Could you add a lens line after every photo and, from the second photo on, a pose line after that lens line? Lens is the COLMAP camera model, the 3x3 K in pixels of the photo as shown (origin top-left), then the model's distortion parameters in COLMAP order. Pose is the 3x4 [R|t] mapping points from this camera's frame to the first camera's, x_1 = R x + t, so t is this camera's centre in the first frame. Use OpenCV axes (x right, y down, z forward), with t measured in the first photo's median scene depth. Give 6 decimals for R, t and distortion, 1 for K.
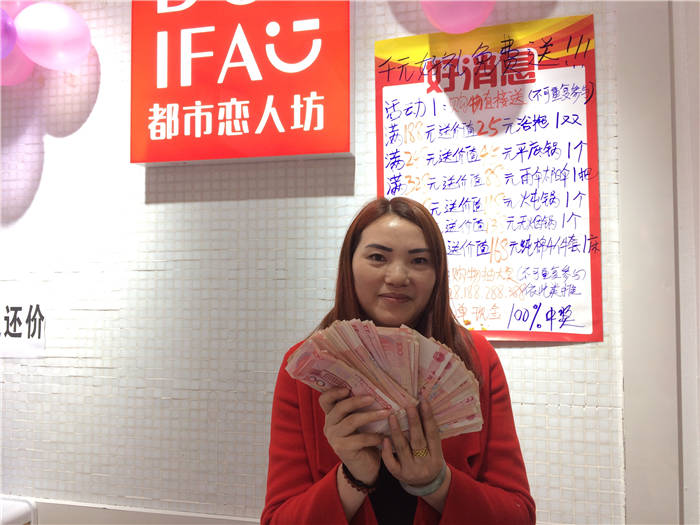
lens RADIAL K [[598.1, 0, 353.9], [0, 598.1, 260.7], [0, 0, 1]] dist [0.006990, 0.008274]
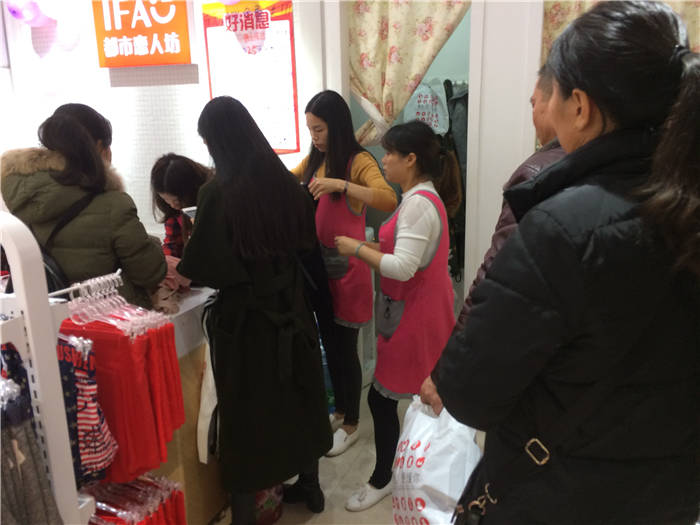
lens RADIAL K [[598.1, 0, 348.0], [0, 598.1, 261.8], [0, 0, 1]] dist [0.006990, 0.008274]
pose [[0.991036, 0.020198, -0.132063, 0.823379], [0.015696, 0.964056, 0.265235, -0.057220], [0.132673, -0.264930, 0.955097, -1.119003]]
